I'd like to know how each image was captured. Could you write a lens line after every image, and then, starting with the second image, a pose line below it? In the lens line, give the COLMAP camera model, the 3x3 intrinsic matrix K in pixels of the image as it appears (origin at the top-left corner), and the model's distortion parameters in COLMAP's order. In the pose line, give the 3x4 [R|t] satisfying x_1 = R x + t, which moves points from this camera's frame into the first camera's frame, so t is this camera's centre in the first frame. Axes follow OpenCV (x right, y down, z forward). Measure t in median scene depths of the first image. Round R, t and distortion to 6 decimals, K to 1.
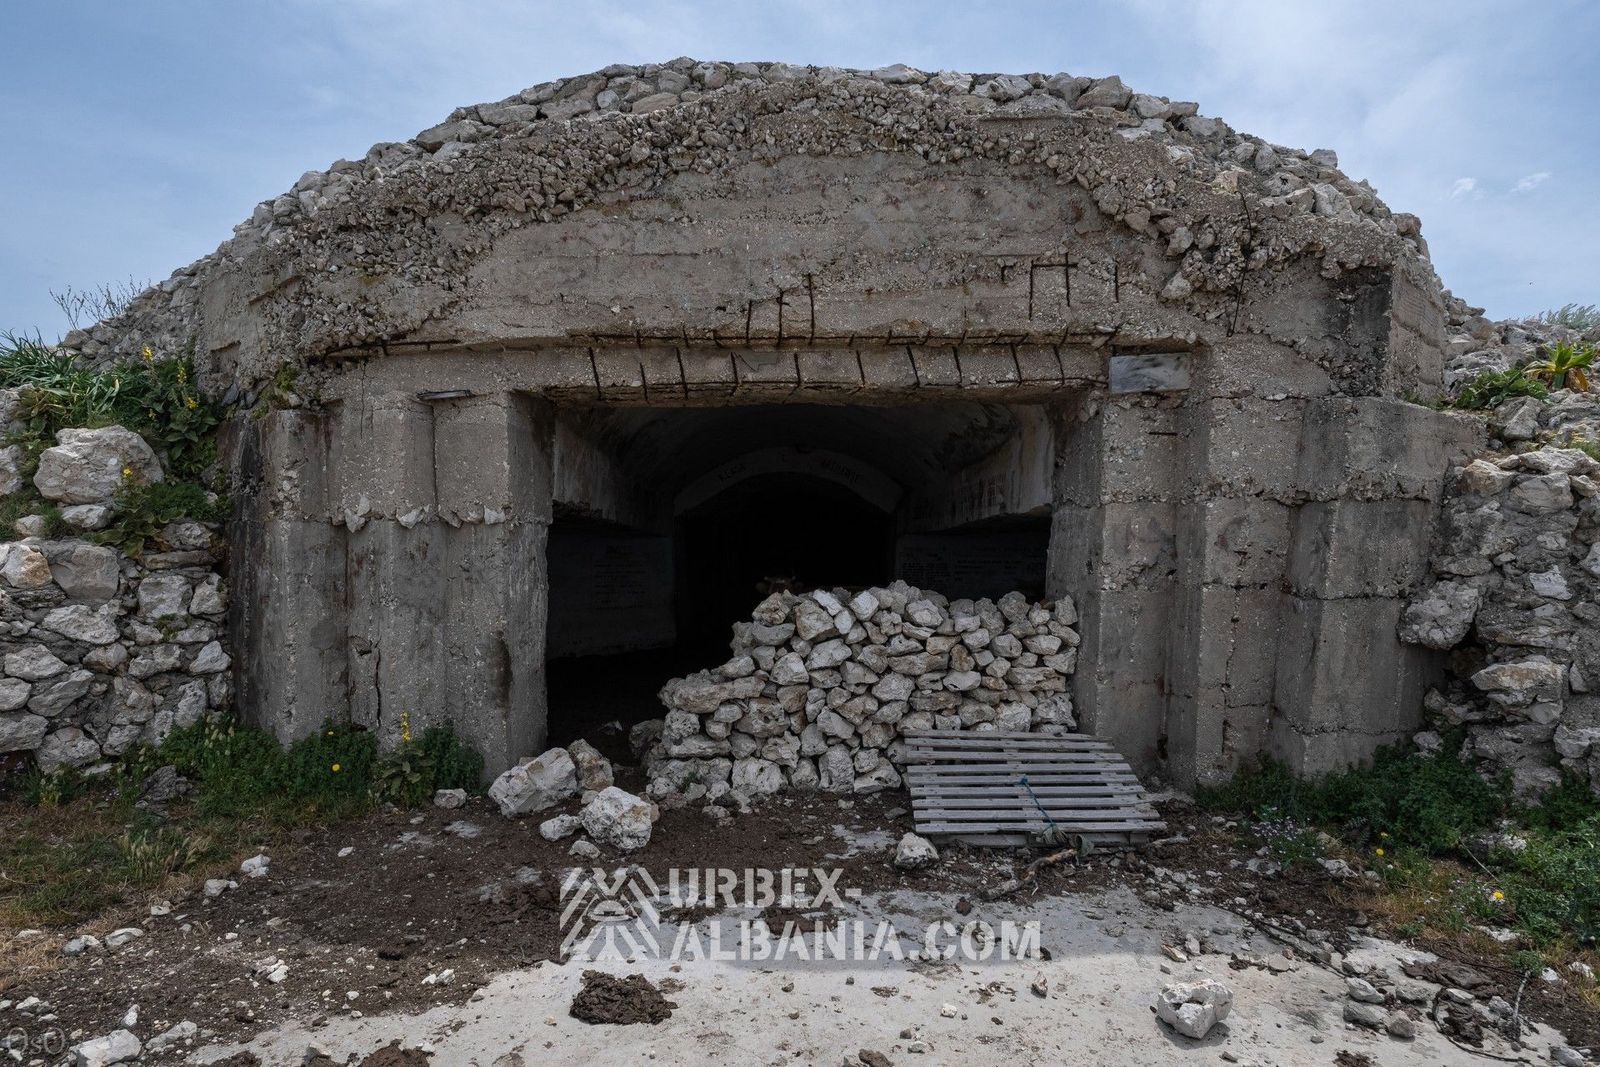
lens RADIAL K [[852.3, 0, 797.3], [0, 852.3, 528.9], [0, 0, 1]] dist [-0.001865, -0.000775]
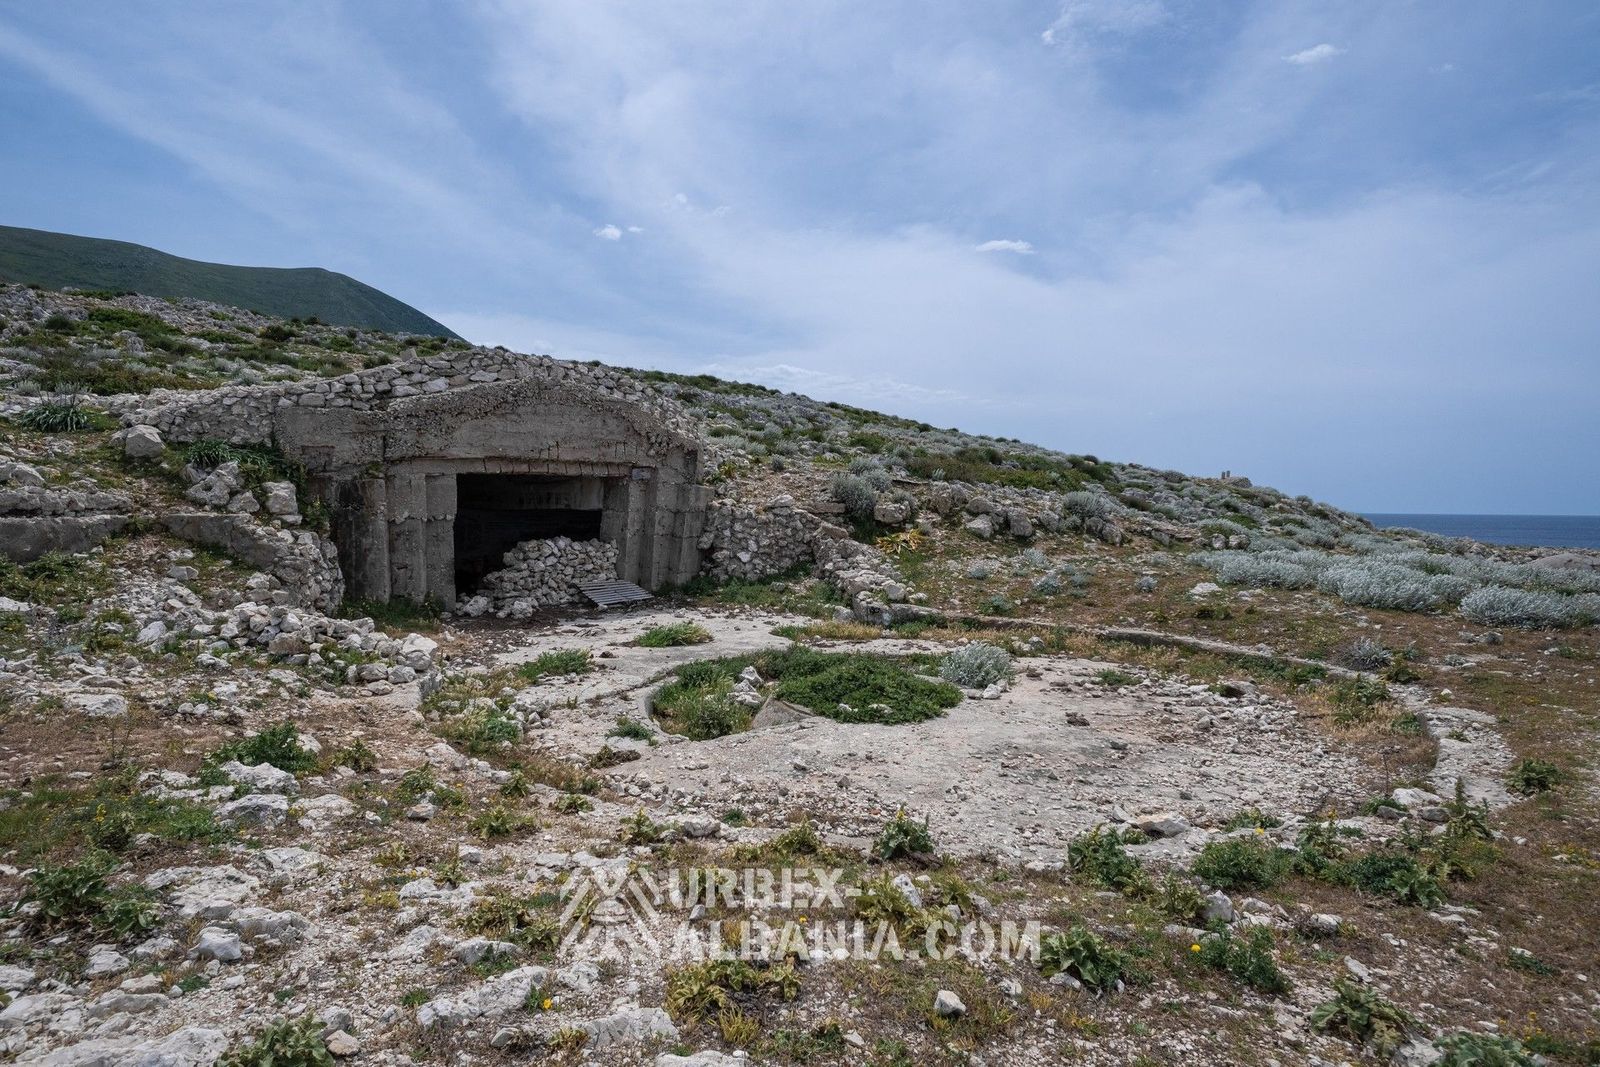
lens RADIAL K [[852.3, 0, 800.0], [0, 852.3, 528.5], [0, 0, 1]] dist [-0.001865, -0.000775]
pose [[0.671482, -0.022515, 0.740679, -1.710683], [-0.030825, 0.997825, 0.058276, -0.183321], [-0.740380, -0.061962, 0.669327, -1.790571]]
